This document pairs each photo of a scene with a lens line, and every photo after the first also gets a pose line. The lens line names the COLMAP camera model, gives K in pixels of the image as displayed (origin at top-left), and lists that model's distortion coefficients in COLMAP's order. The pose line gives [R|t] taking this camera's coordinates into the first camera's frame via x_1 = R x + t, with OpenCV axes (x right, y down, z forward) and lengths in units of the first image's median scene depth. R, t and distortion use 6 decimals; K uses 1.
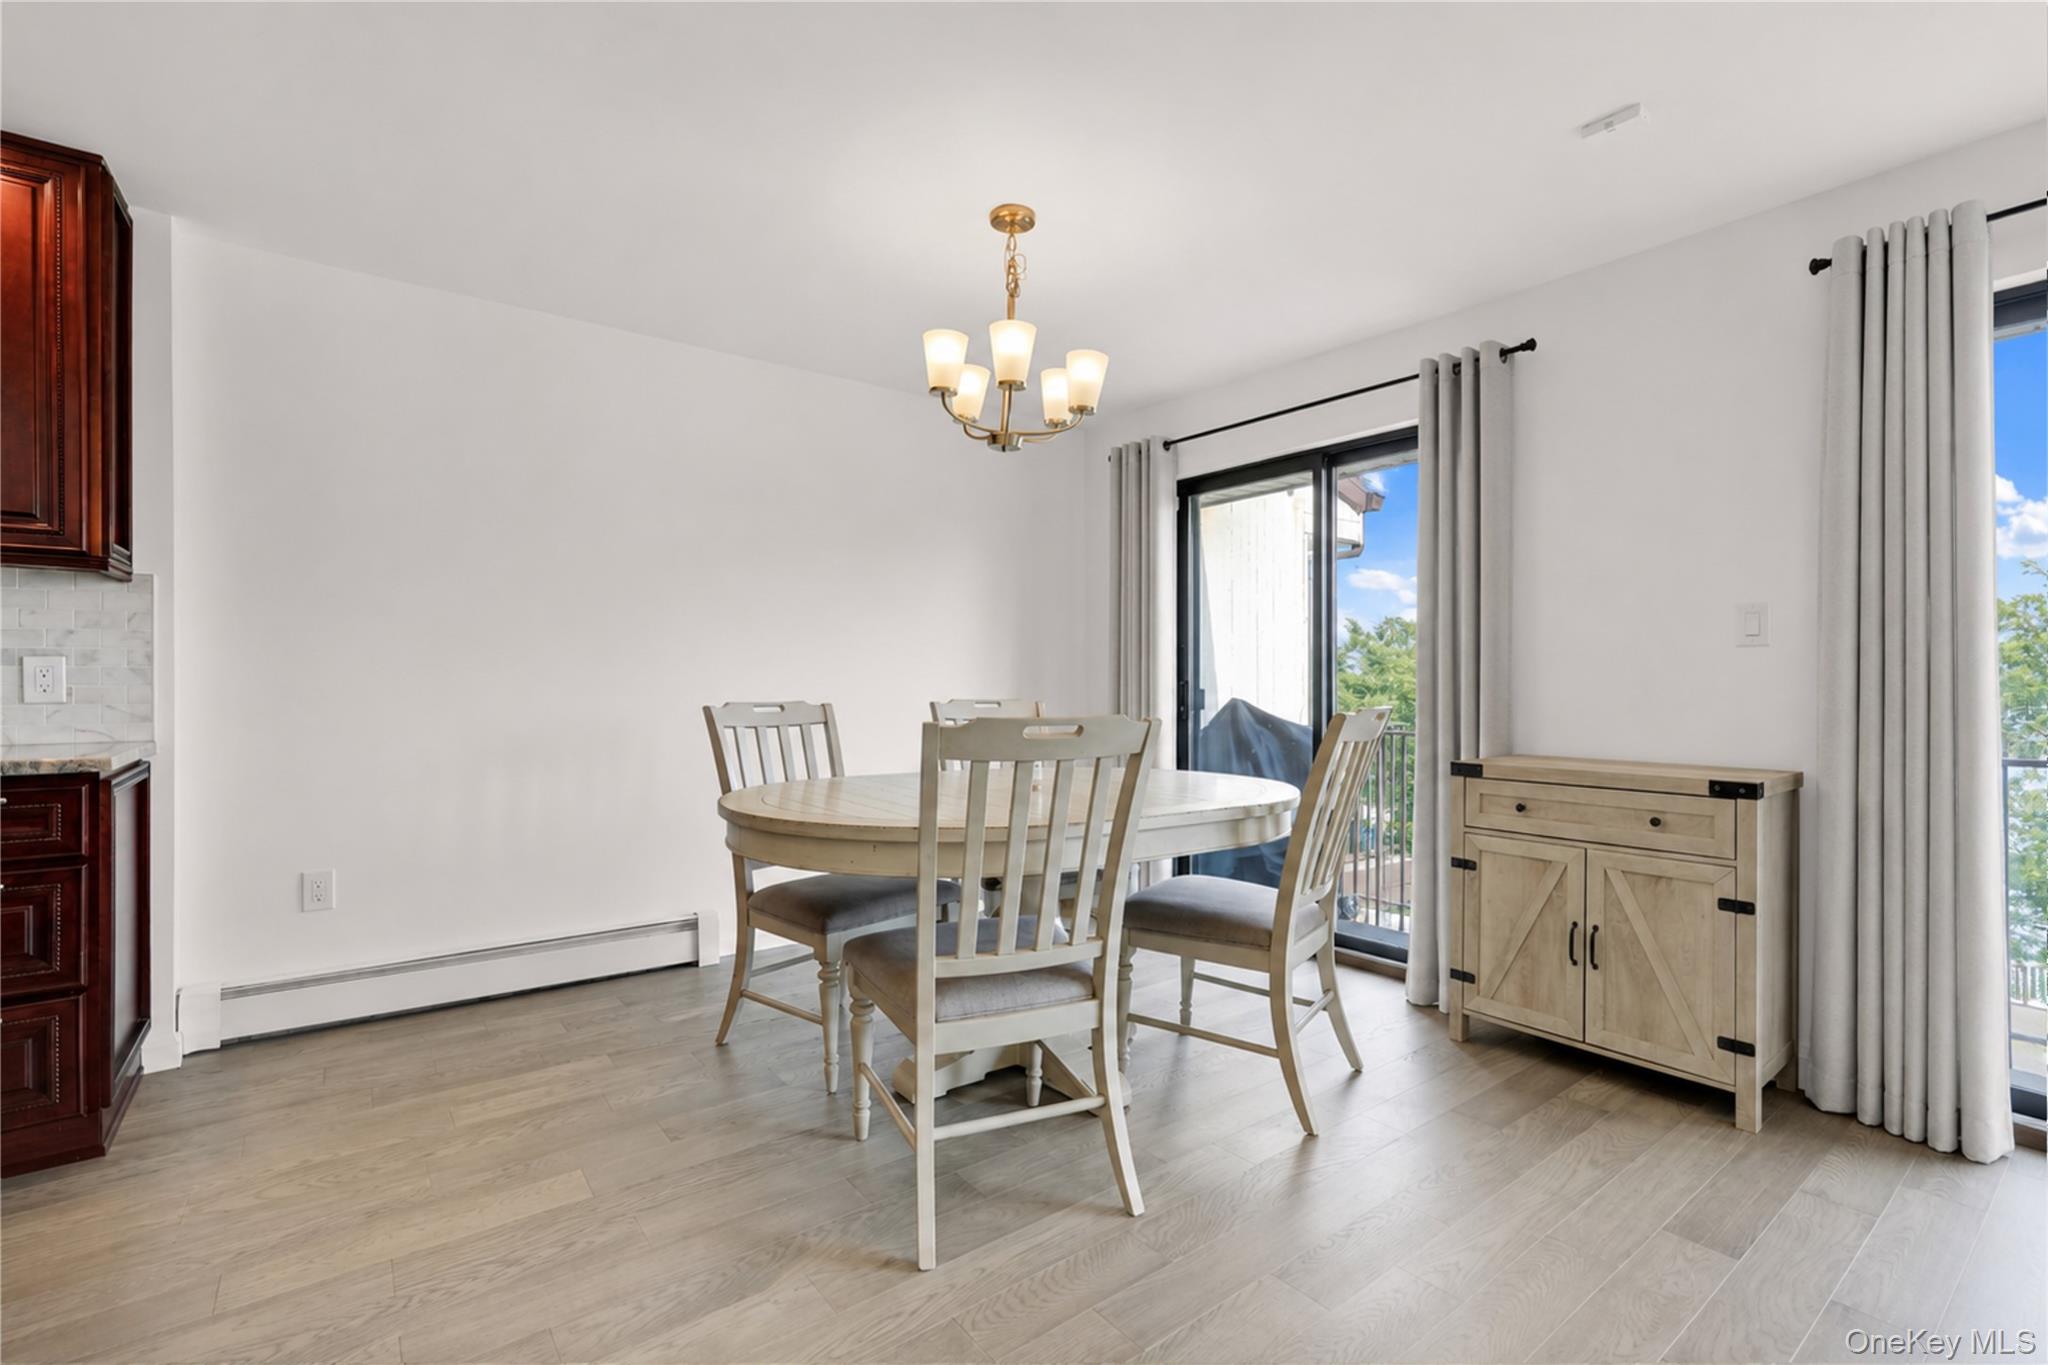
lens RADIAL K [[917.3, 0, 1021.0], [0, 917.3, 677.1], [0, 0, 1]] dist [-0.020733, 0.011407]
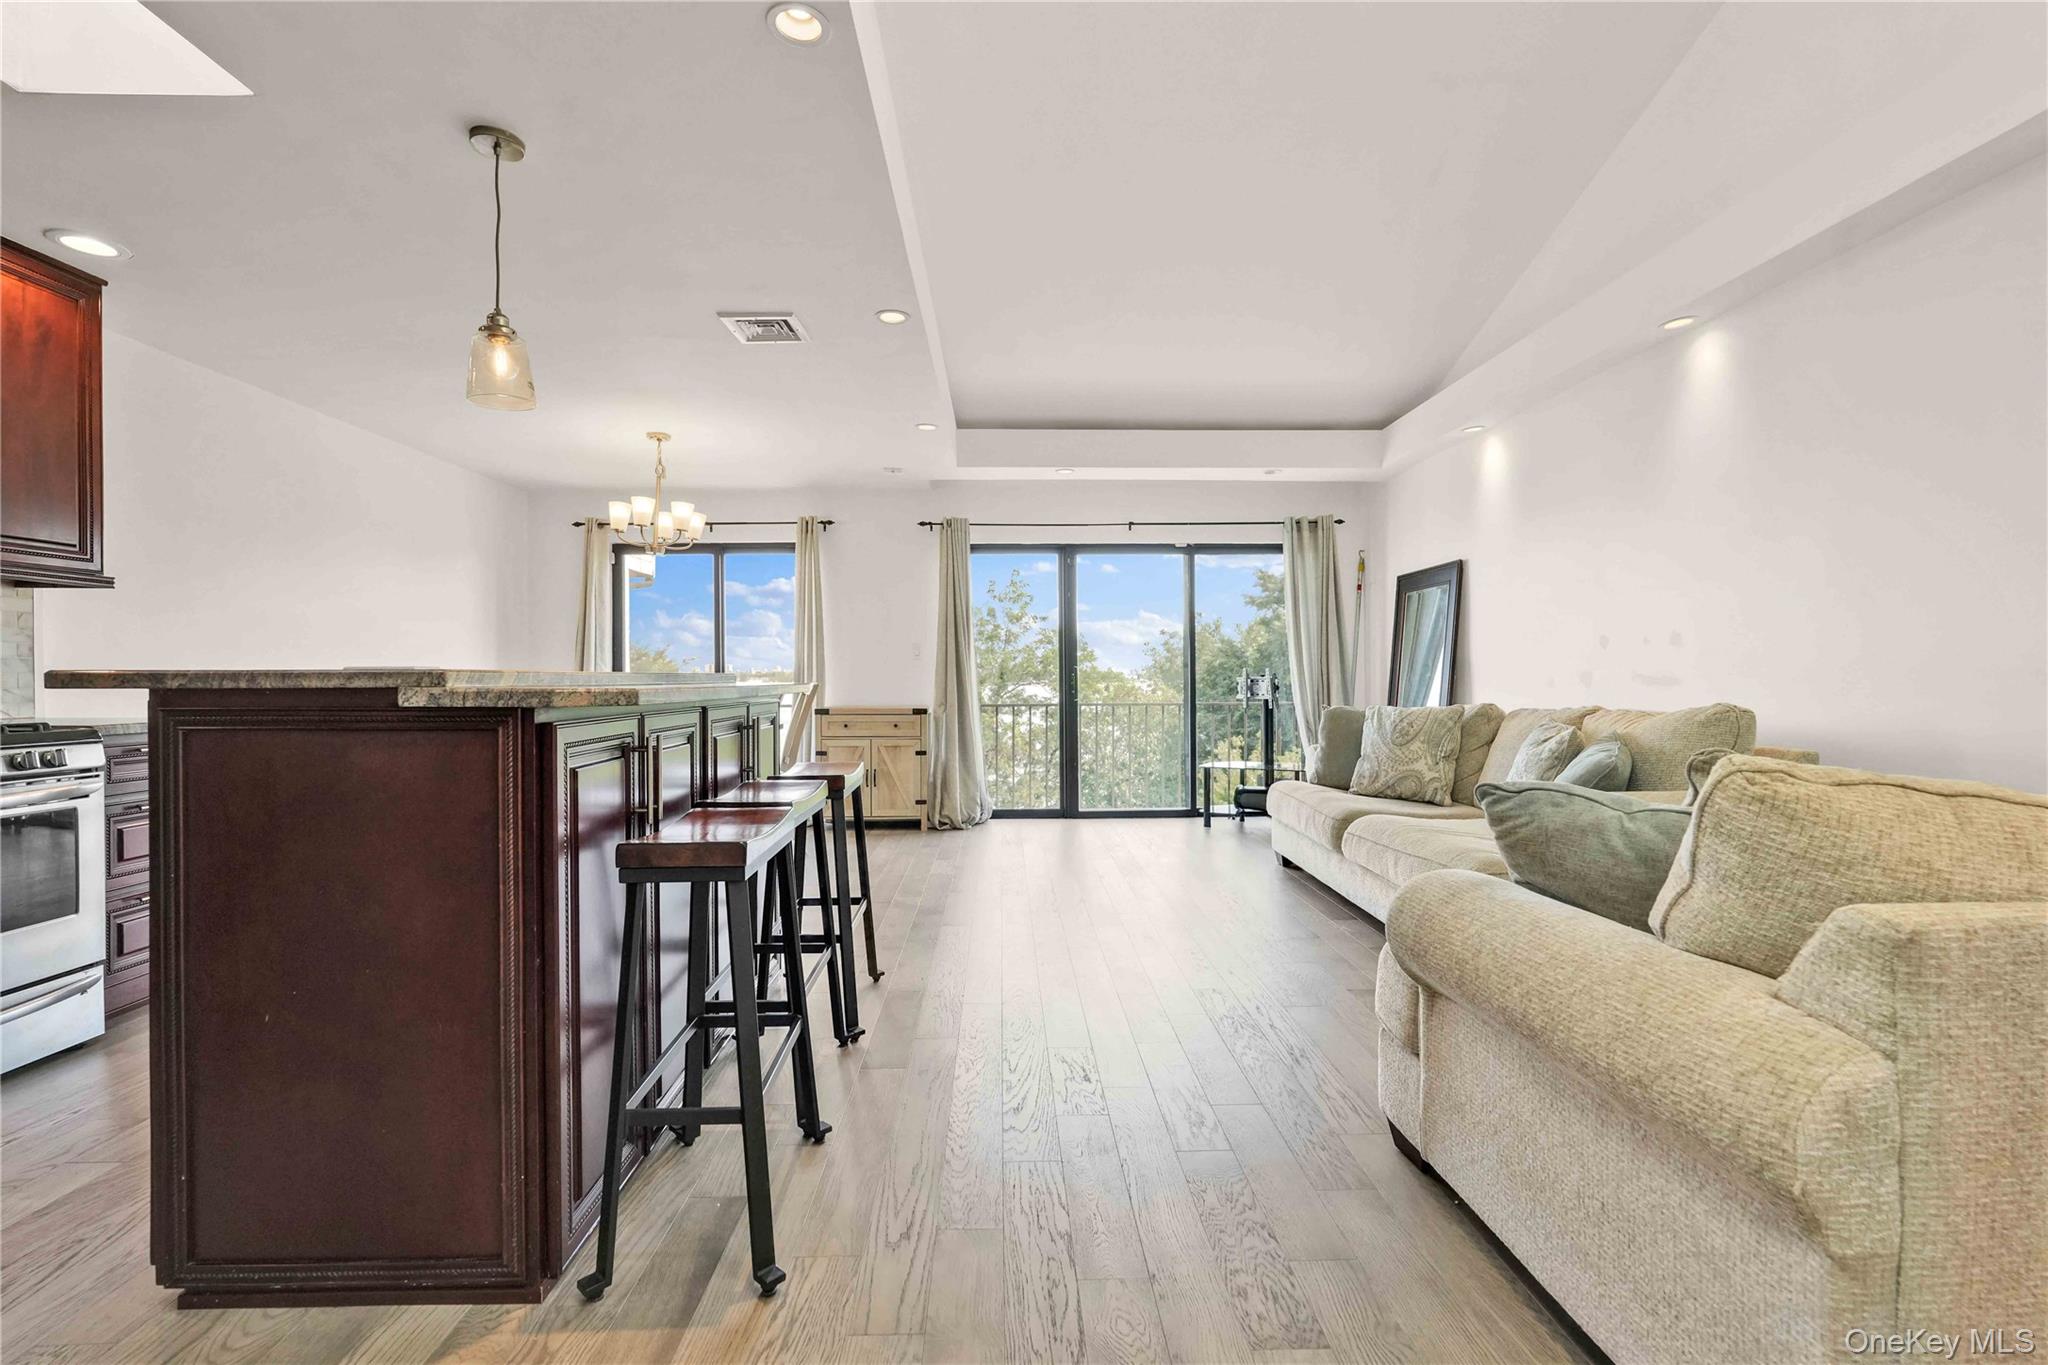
lens RADIAL K [[917.3, 0, 1021.0], [0, 917.3, 677.1], [0, 0, 1]] dist [-0.020733, 0.011407]
pose [[0.586987, -0.002193, 0.809593, -1.199949], [-0.002787, 0.999985, 0.004730, 0.004768], [-0.809591, -0.005032, 0.586972, -0.822576]]
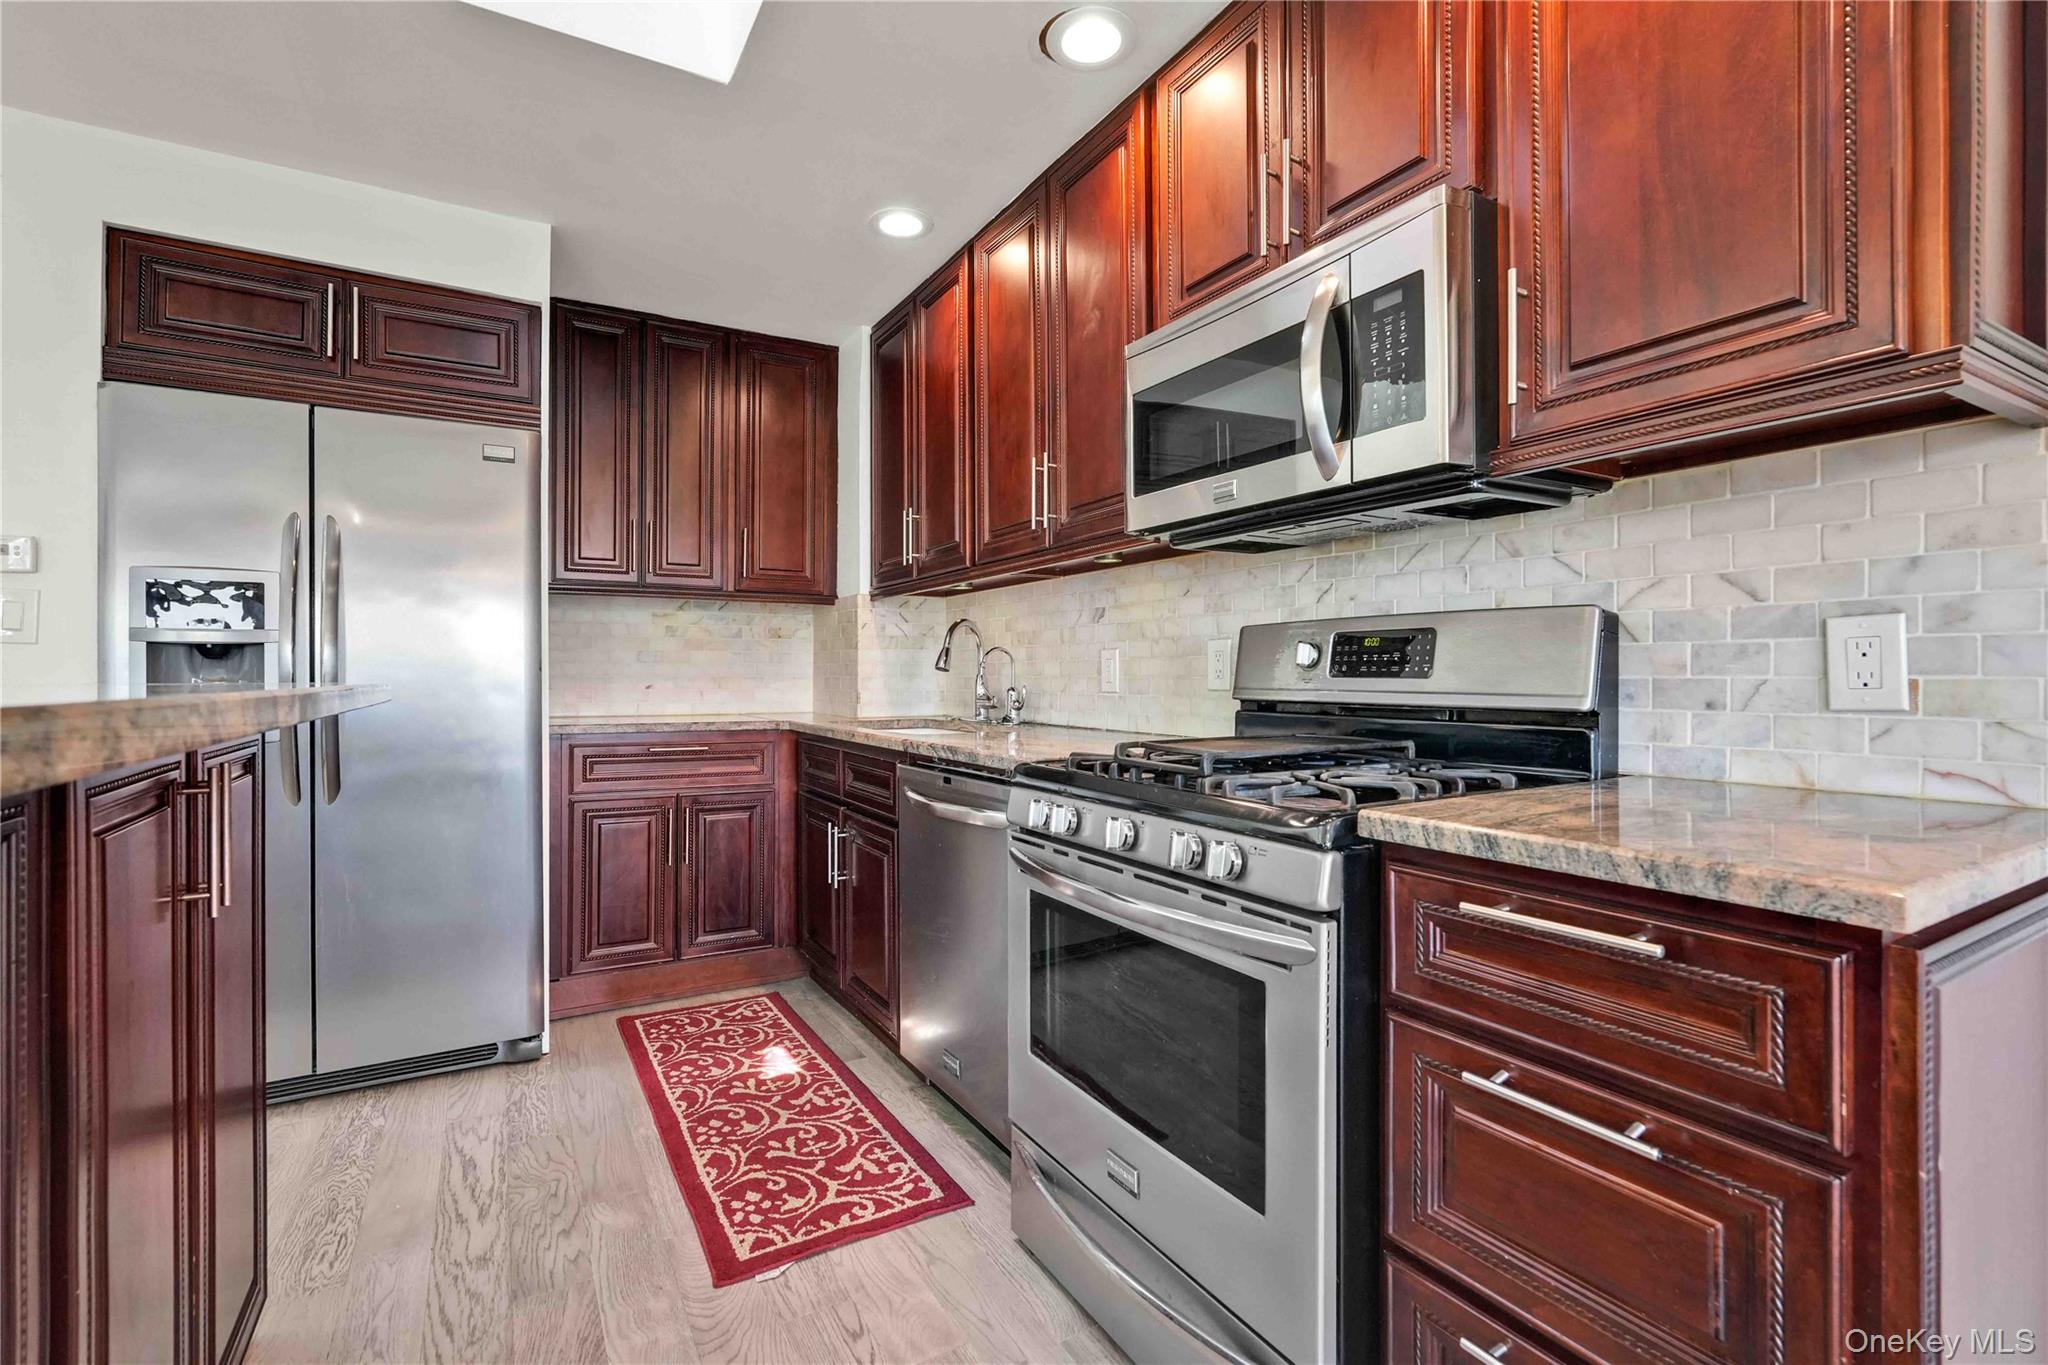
lens RADIAL K [[917.3, 0, 1021.0], [0, 917.3, 677.1], [0, 0, 1]] dist [-0.020733, 0.011407]
pose [[-0.118140, 0.003334, -0.992991, -0.525826], [0.008171, 0.999964, 0.002386, 0.005473], [0.992963, -0.007832, -0.118163, 0.596800]]
